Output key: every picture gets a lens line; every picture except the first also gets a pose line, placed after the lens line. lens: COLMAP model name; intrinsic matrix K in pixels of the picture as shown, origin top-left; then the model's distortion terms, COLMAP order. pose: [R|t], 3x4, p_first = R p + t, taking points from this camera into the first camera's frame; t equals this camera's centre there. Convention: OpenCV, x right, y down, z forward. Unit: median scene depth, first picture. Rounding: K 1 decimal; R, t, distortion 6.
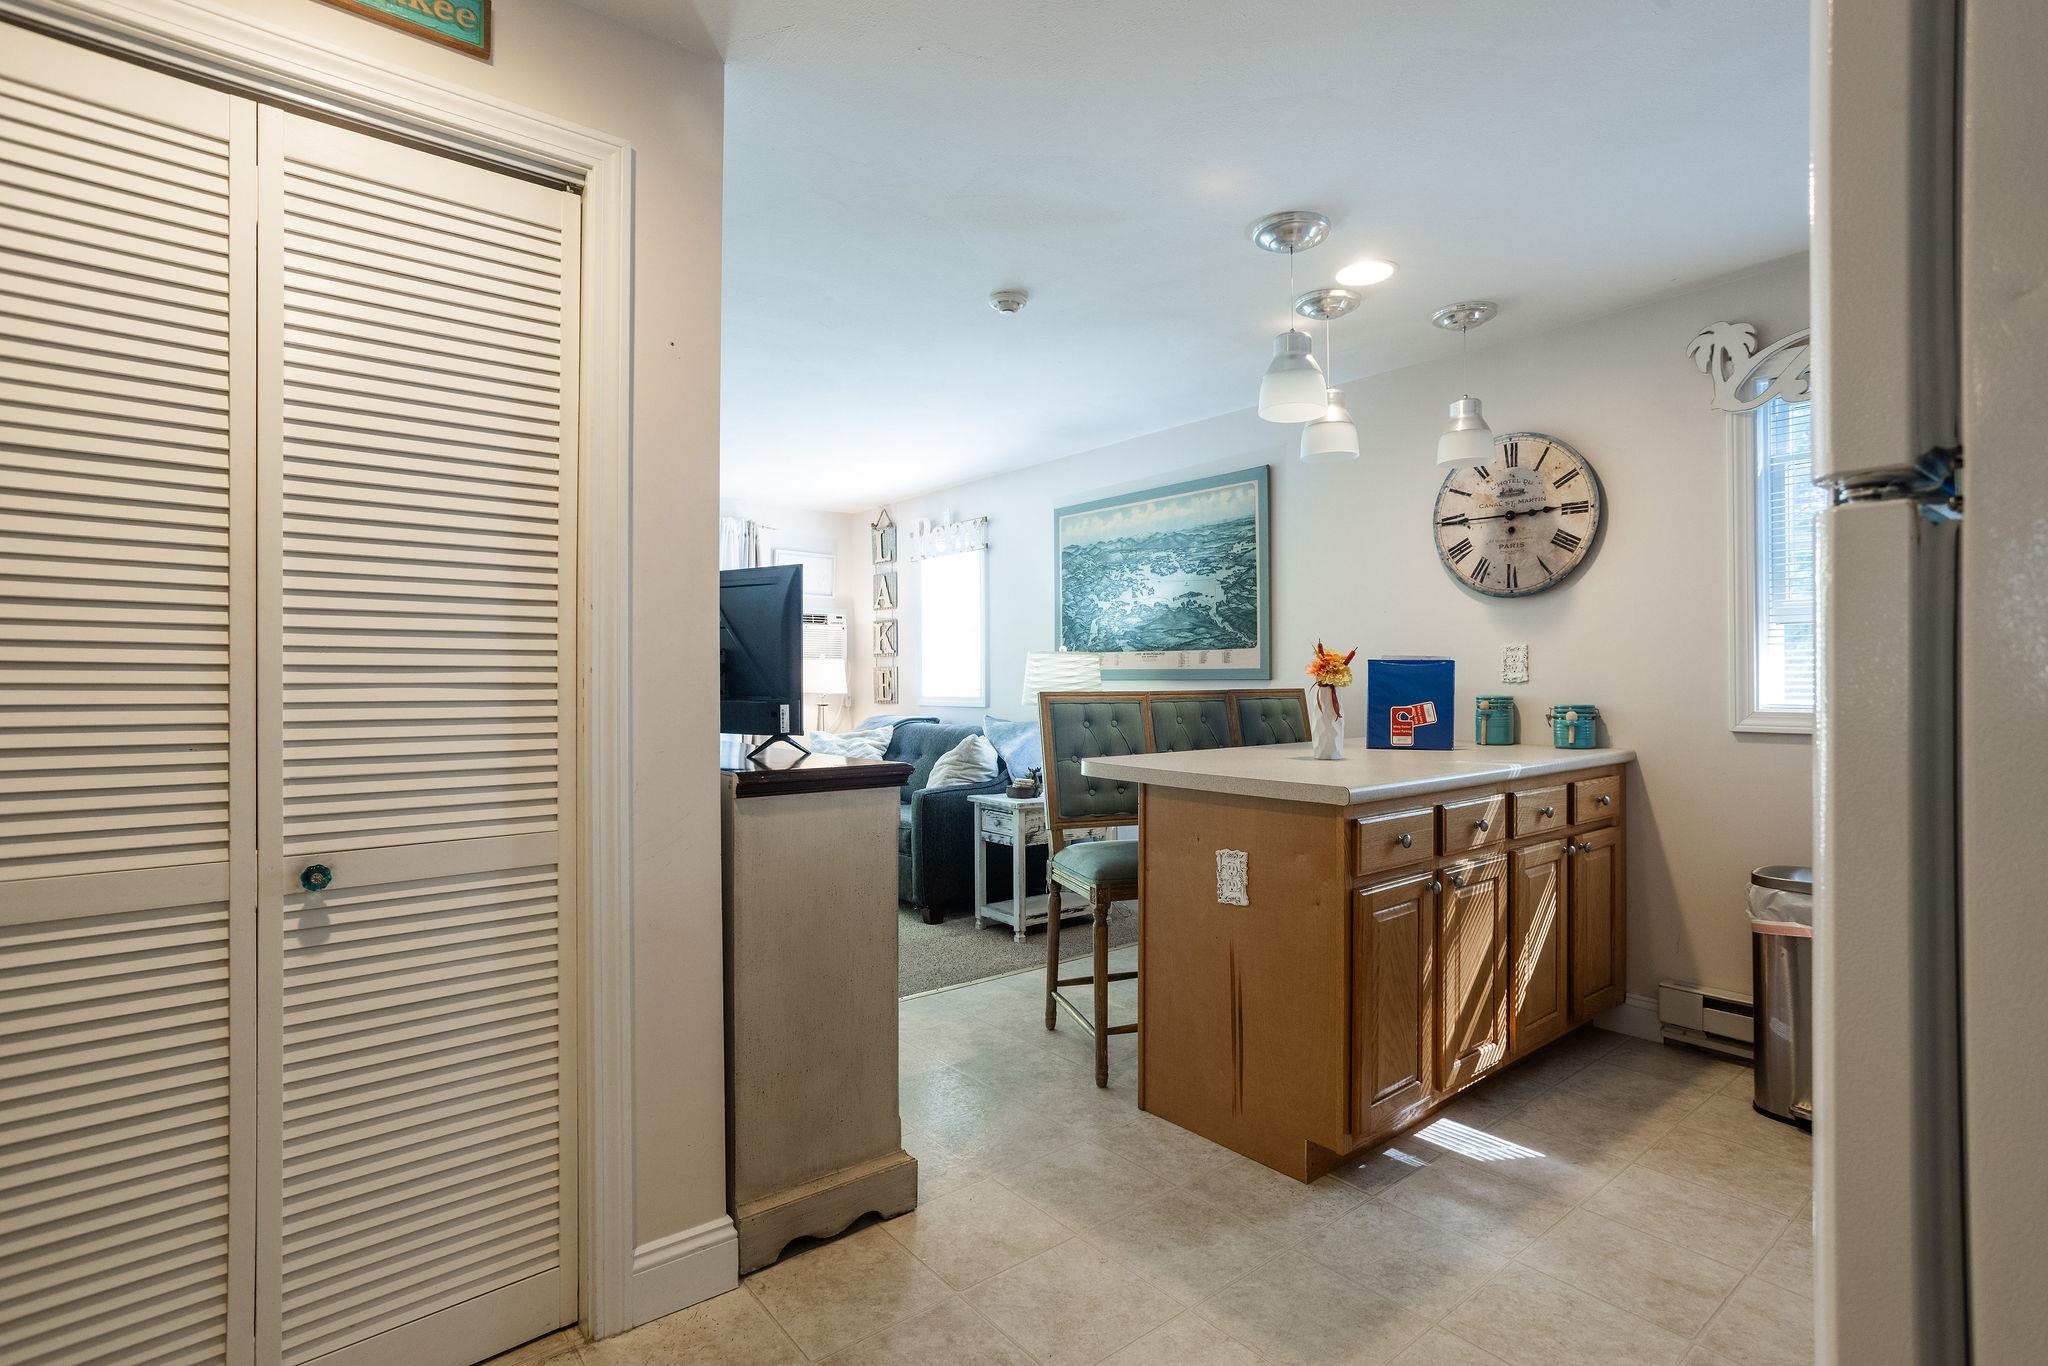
lens RADIAL K [[984.7, 0, 1043.0], [0, 984.7, 669.7], [0, 0, 1]] dist [-0.040685, 0.025379]
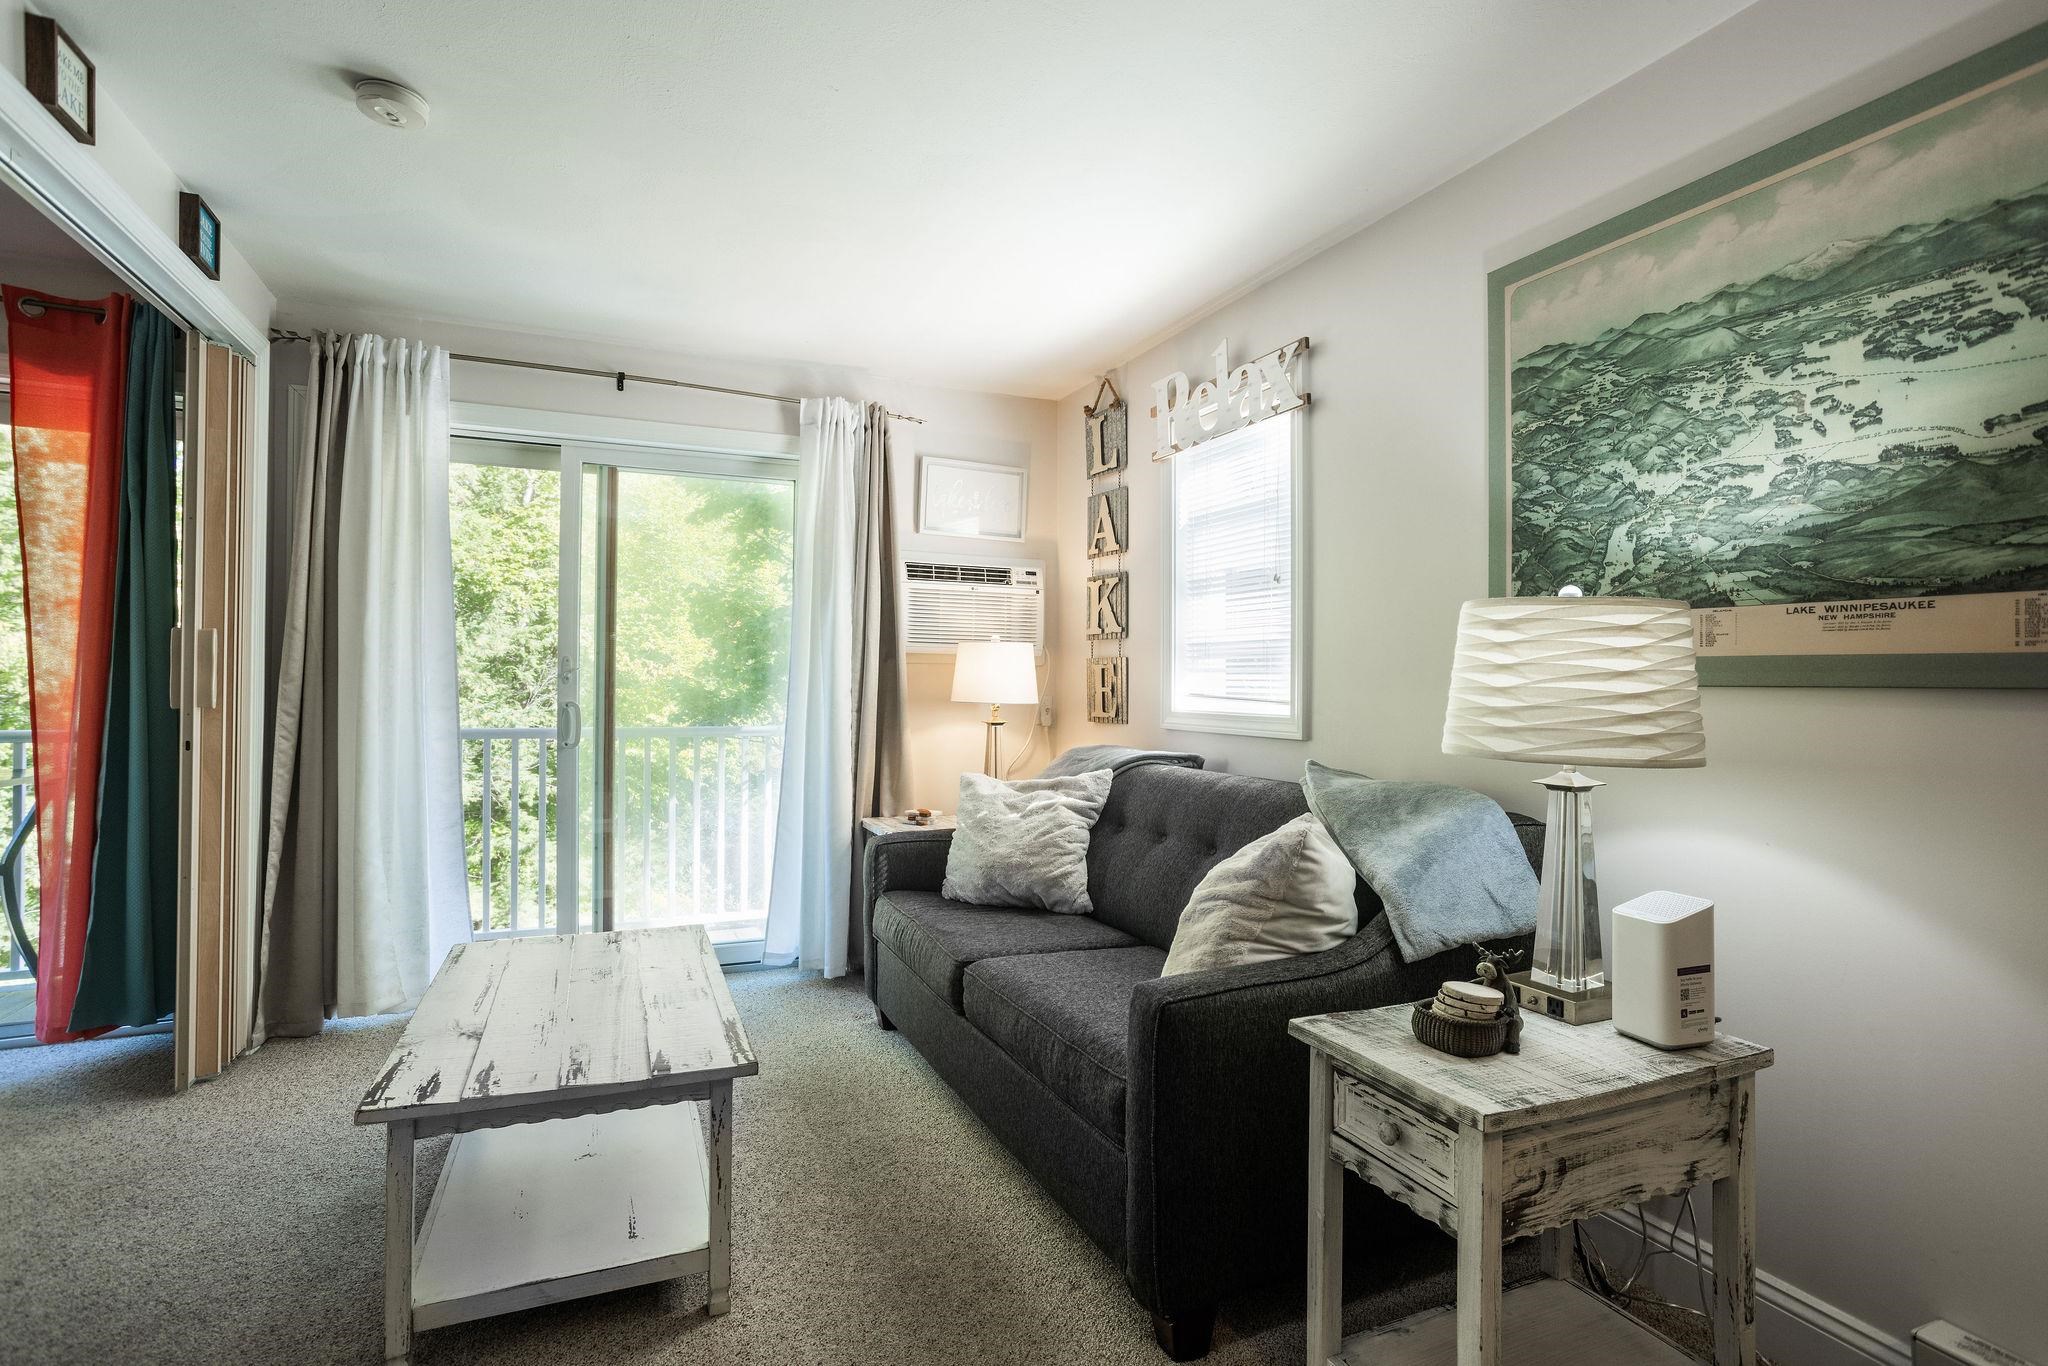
lens RADIAL K [[984.7, 0, 1015.6], [0, 984.7, 671.8], [0, 0, 1]] dist [-0.040685, 0.025379]
pose [[0.958794, 0.009306, -0.283949, -0.075346], [-0.009350, 0.999956, 0.001202, 0.008128], [0.283947, 0.001503, 0.958839, 0.670728]]
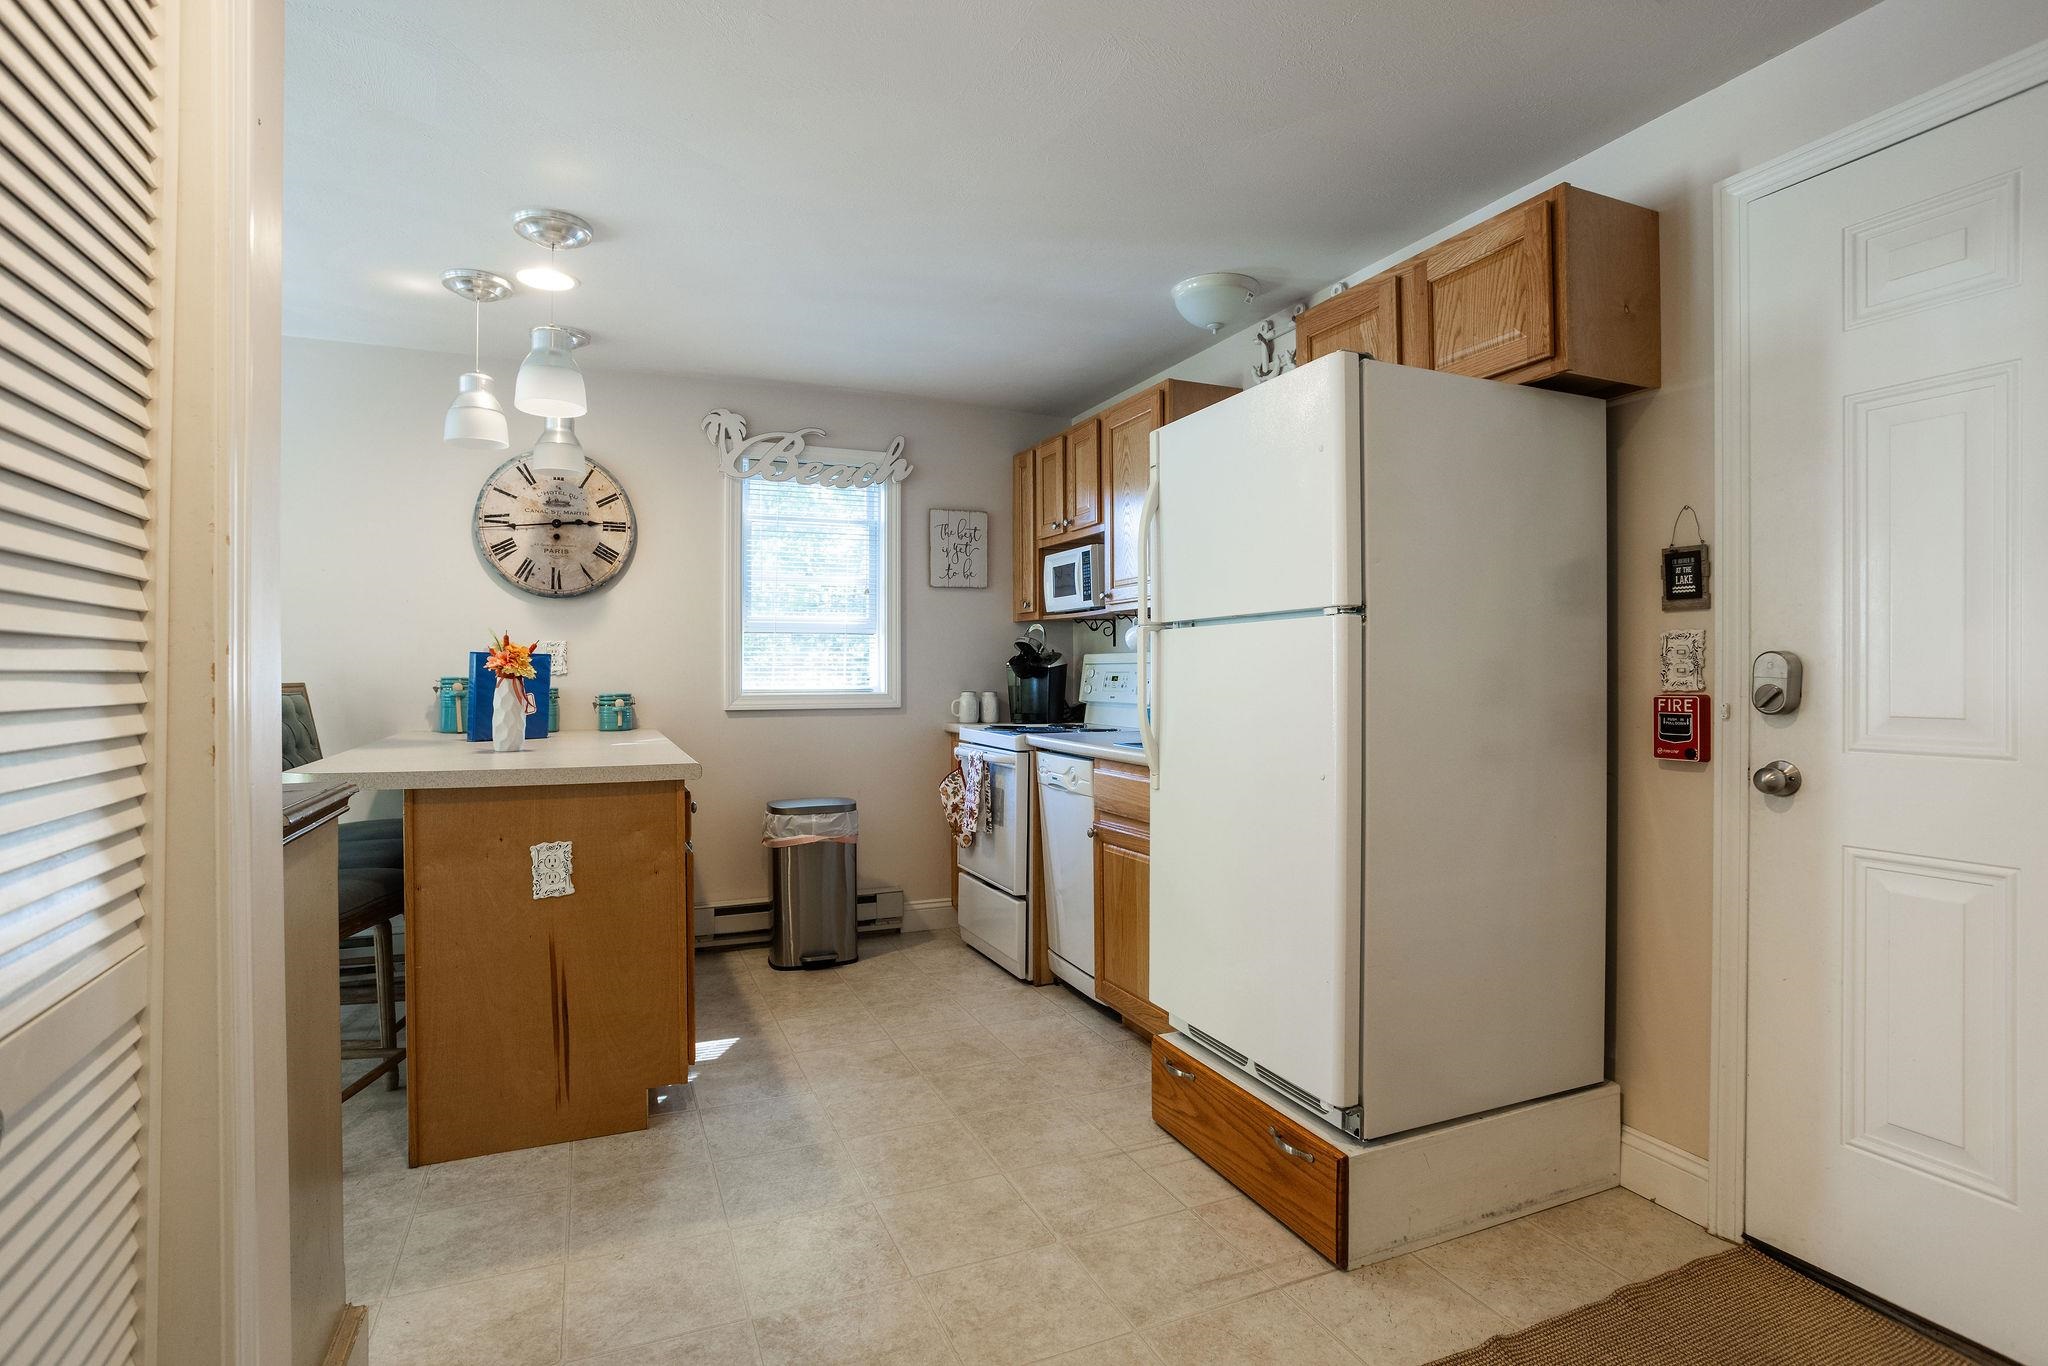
lens RADIAL K [[984.7, 0, 996.2], [0, 984.7, 681.9], [0, 0, 1]] dist [-0.040685, 0.025379]
pose [[0.296614, -0.006889, 0.954973, -0.338421], [-0.009261, 0.999906, 0.010089, 0.004068], [-0.954953, -0.011837, 0.296522, 0.154706]]
